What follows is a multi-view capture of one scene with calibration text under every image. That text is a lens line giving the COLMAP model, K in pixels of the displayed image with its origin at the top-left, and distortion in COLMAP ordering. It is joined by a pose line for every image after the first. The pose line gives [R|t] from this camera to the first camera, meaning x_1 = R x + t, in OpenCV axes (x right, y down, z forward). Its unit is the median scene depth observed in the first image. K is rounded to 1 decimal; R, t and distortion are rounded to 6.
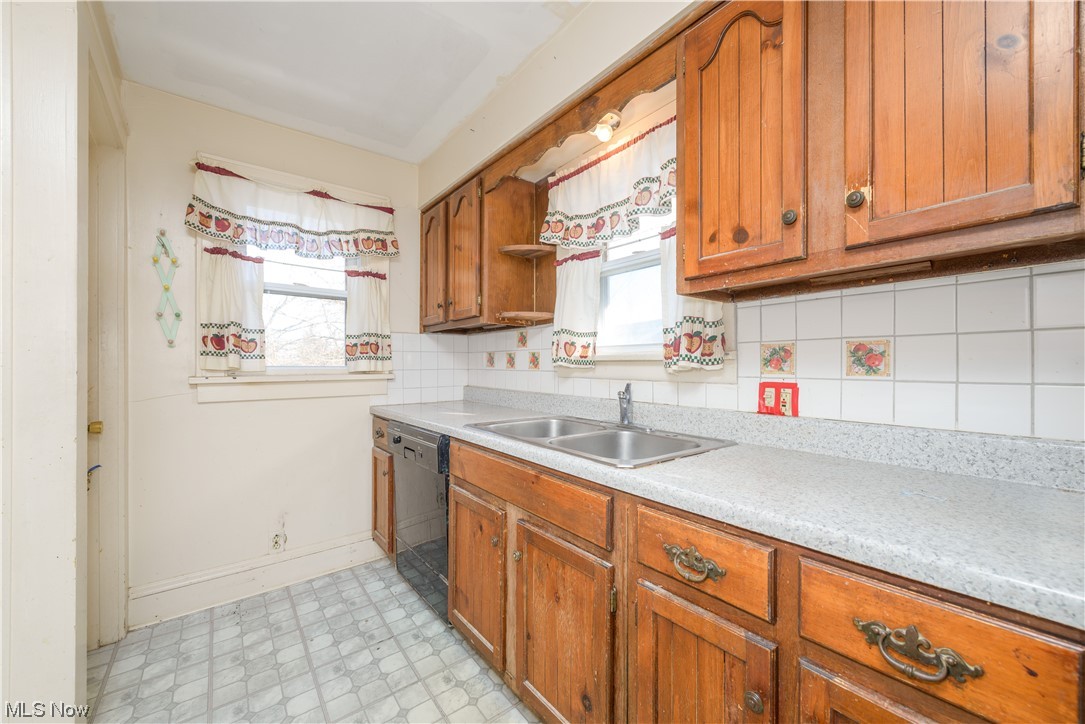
lens RADIAL K [[427.5, 0, 546.5], [0, 427.5, 361.4], [0, 0, 1]] dist [-0.000596, -0.000006]
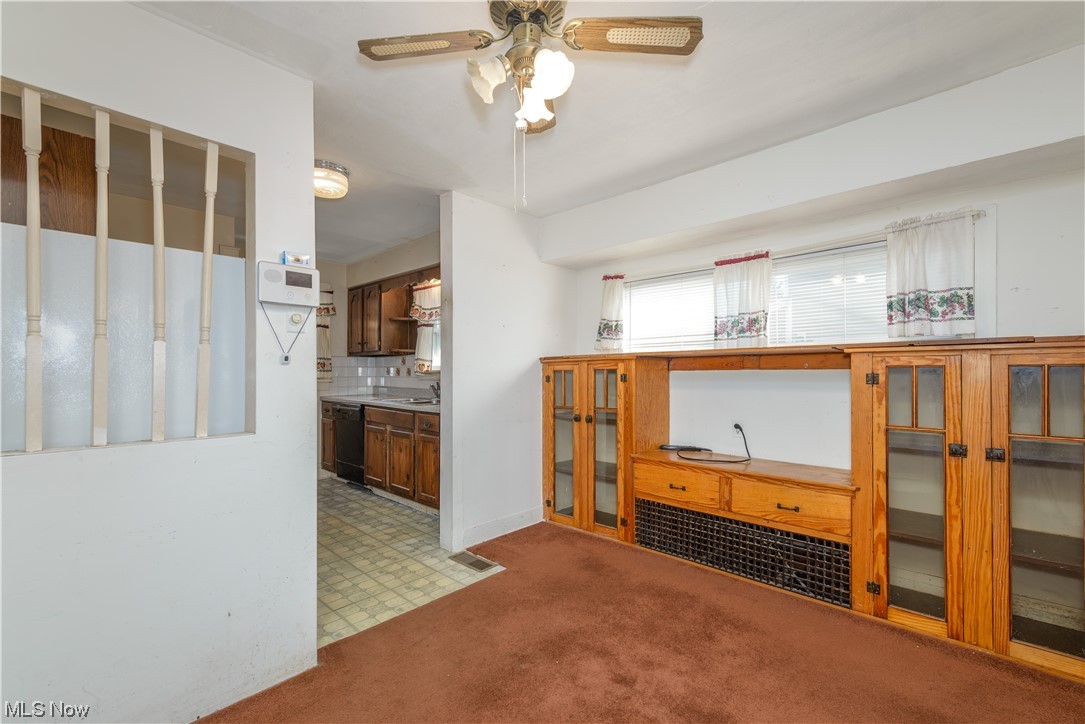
lens RADIAL K [[465.0, 0, 541.1], [0, 465.0, 371.2], [0, 0, 1]] dist [0.021779, 0.000498]
pose [[0.990458, 0.001718, 0.137803, 0.313934], [-0.002060, 0.999995, 0.002342, -0.014054], [-0.137798, -0.002604, 0.990457, -1.378668]]
